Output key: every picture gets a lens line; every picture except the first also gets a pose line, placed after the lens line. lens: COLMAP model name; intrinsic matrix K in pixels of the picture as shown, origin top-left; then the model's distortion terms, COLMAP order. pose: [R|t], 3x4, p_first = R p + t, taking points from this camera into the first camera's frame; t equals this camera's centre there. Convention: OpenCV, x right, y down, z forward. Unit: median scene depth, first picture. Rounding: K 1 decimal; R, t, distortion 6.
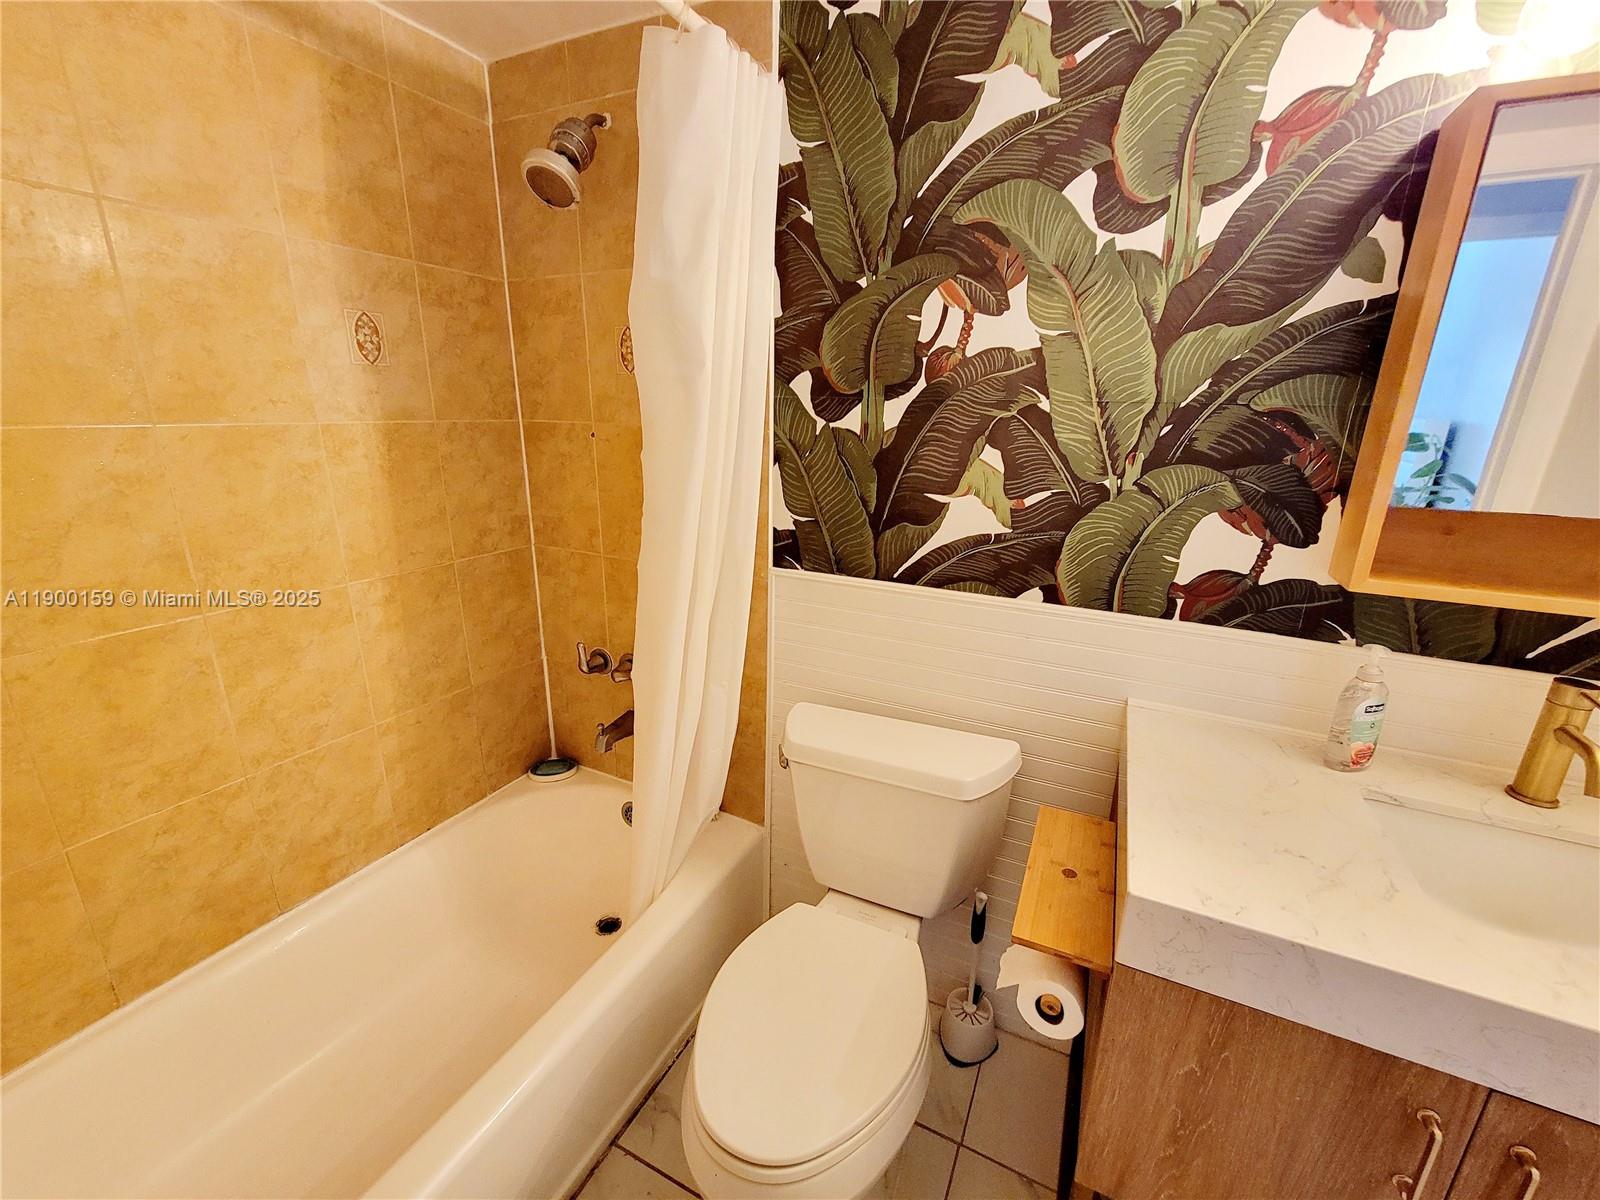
lens RADIAL K [[650.6, 0, 801.2], [0, 650.6, 601.4], [0, 0, 1]] dist [-0.000862, -0.001011]
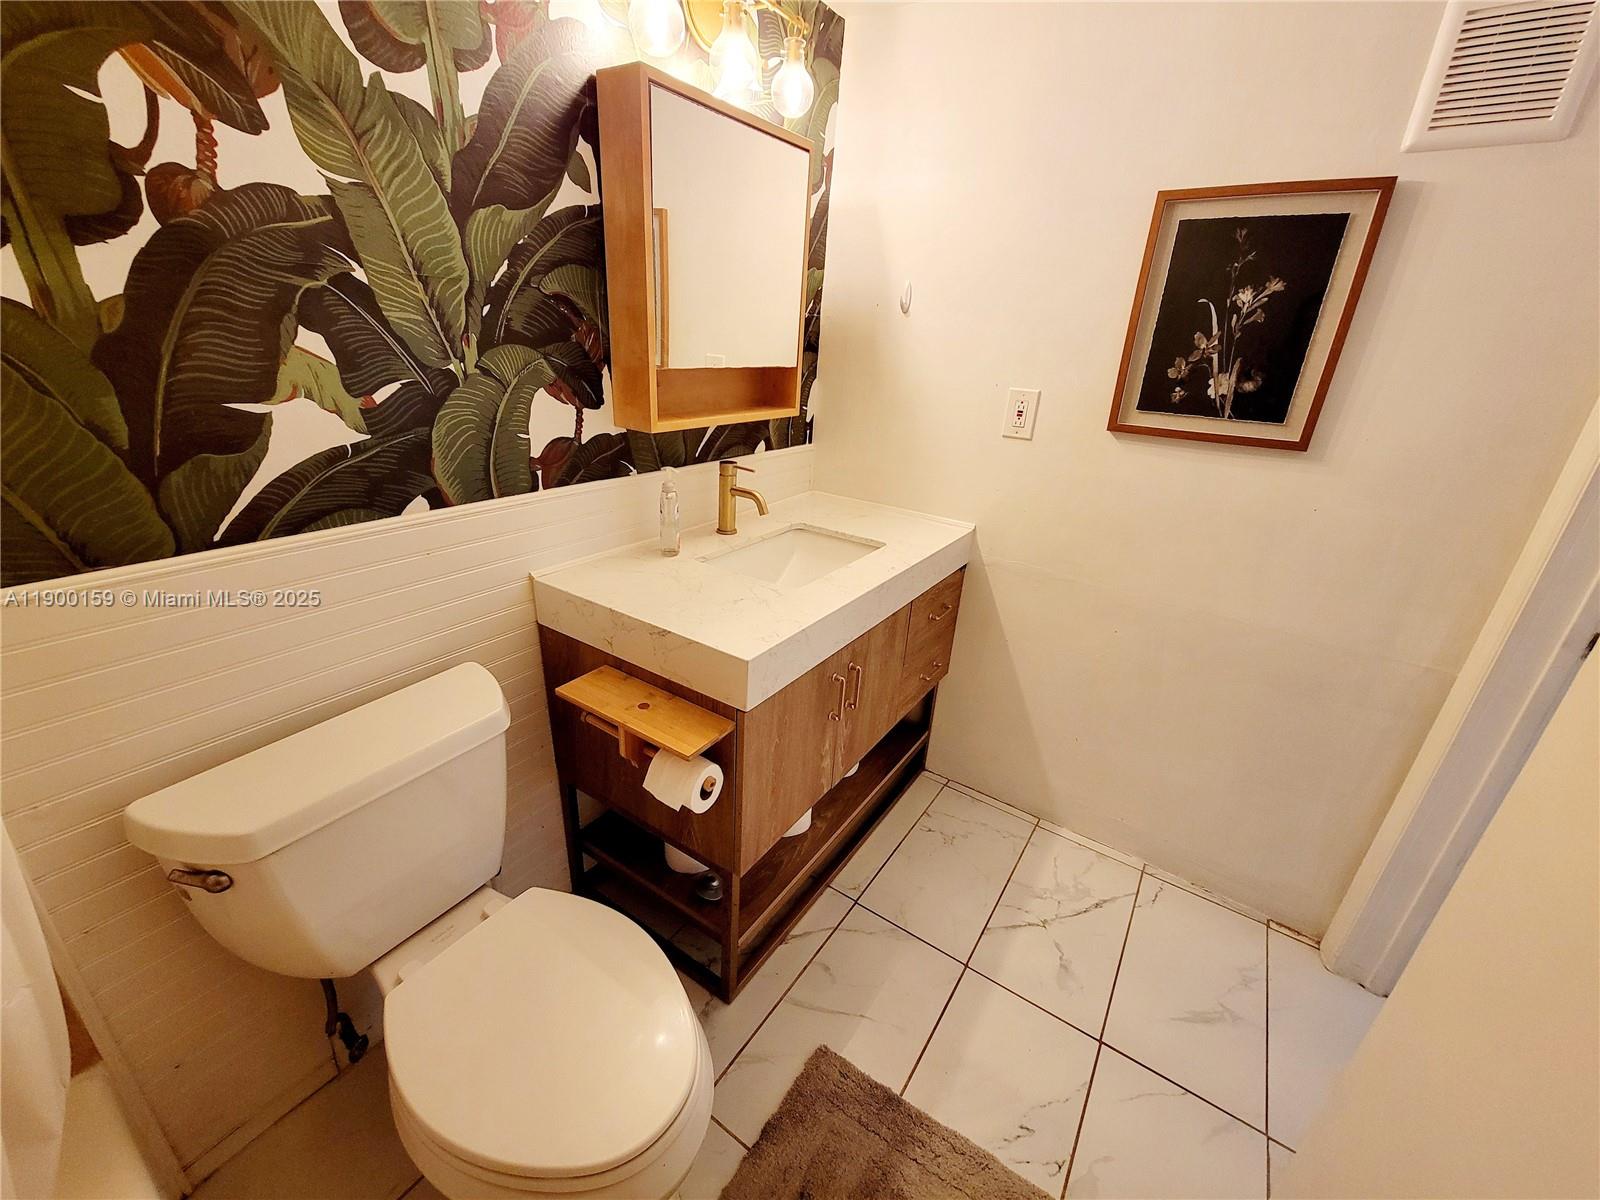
lens RADIAL K [[650.6, 0, 801.7], [0, 650.6, 604.8], [0, 0, 1]] dist [-0.000862, -0.001011]
pose [[0.144831, -0.394896, 0.907238, -0.449489], [0.230594, 0.905129, 0.357167, -0.088100], [-0.962211, 0.157475, 0.222151, 0.343902]]
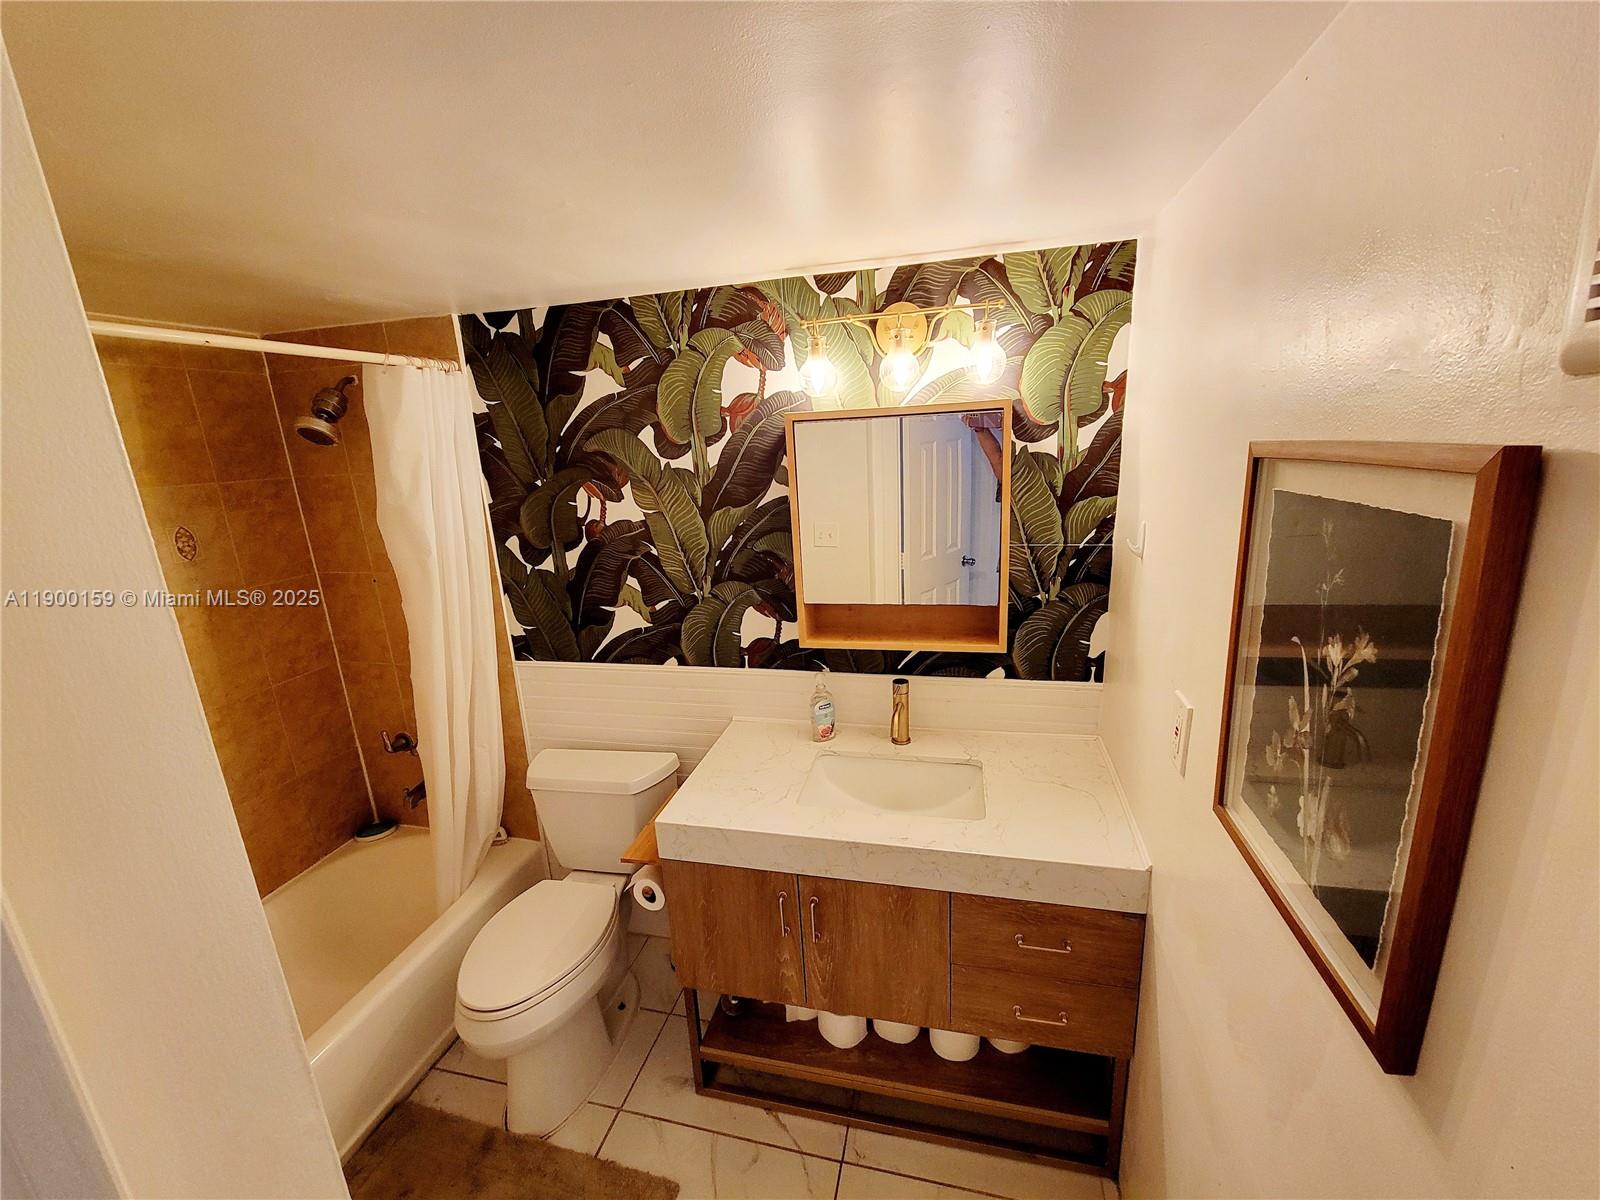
lens RADIAL K [[650.6, 0, 797.6], [0, 650.6, 603.5], [0, 0, 1]] dist [-0.000862, -0.001011]
pose [[0.975522, -0.121695, 0.183157, 0.407736], [0.128736, 0.991311, -0.027009, -0.074783], [-0.178278, 0.049927, 0.982713, -0.706934]]
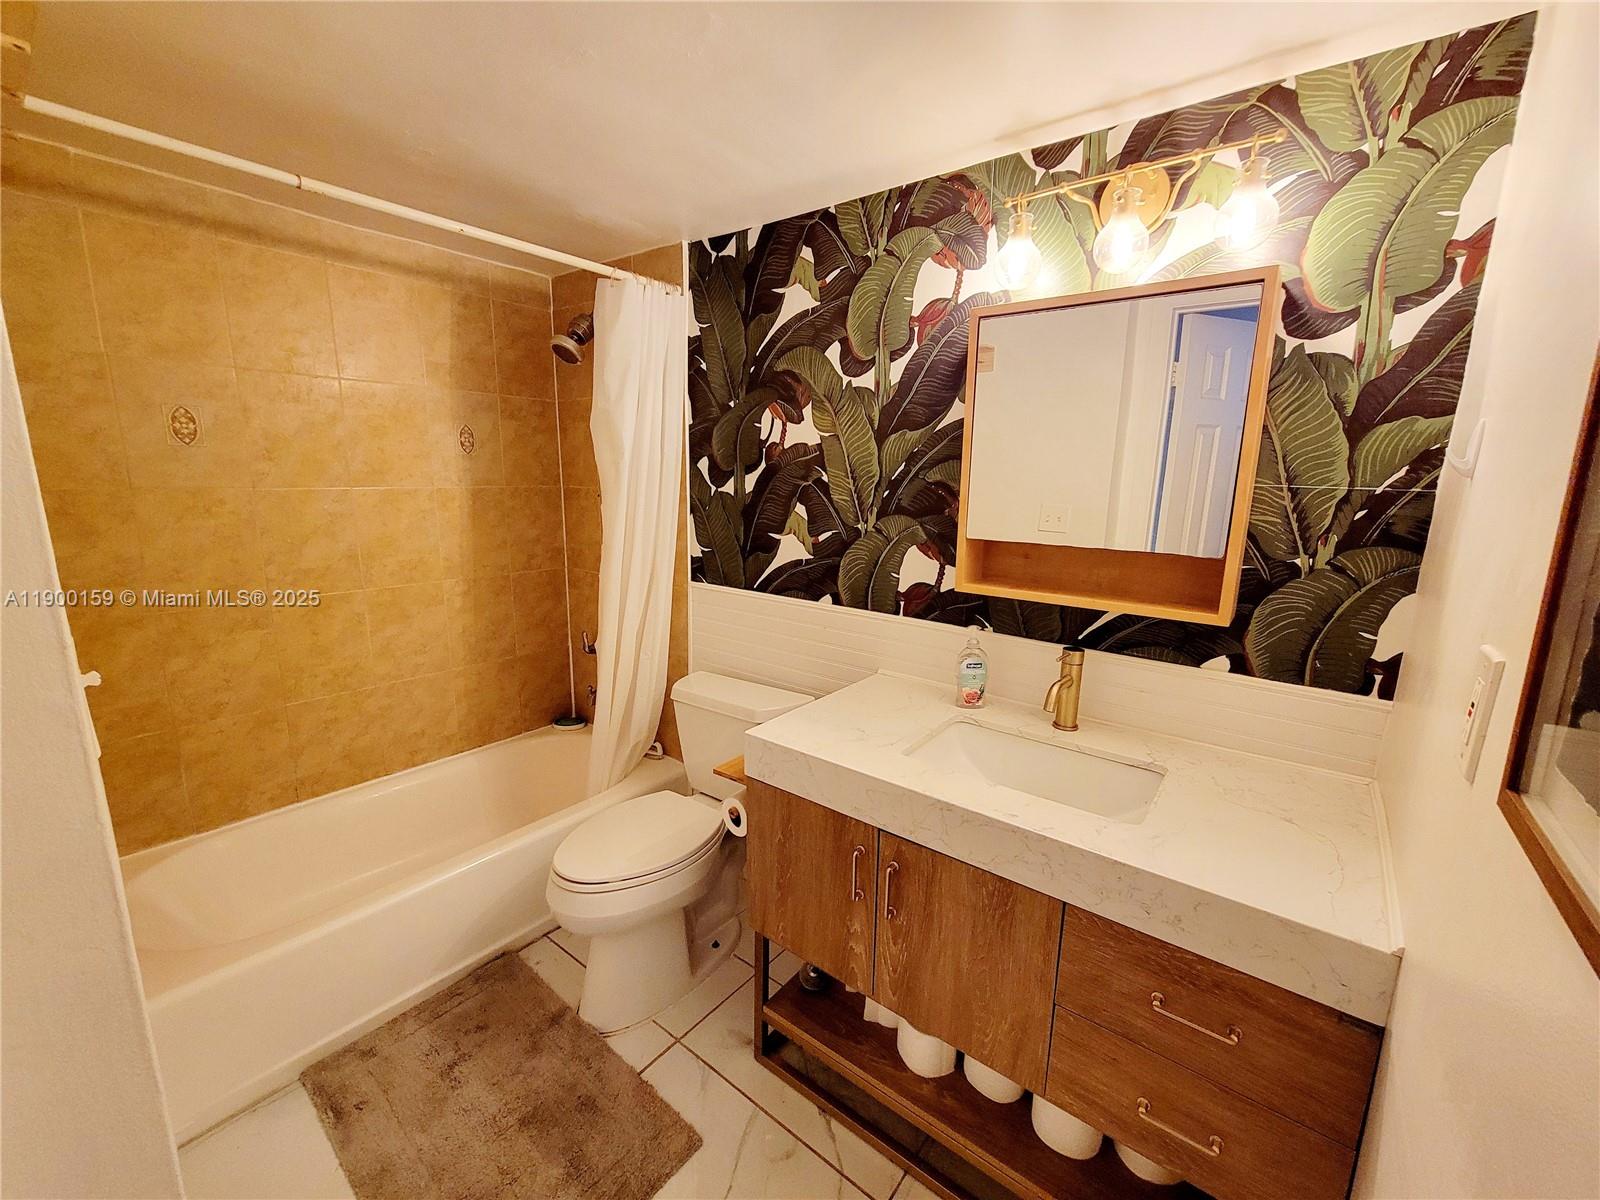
lens RADIAL K [[650.6, 0, 800.5], [0, 650.6, 601.5], [0, 0, 1]] dist [-0.000862, -0.001011]
pose [[0.978622, 0.038503, -0.202031, 0.643224], [-0.057829, 0.994203, -0.090644, 0.145905], [0.197370, 0.100389, 0.975175, -0.530570]]
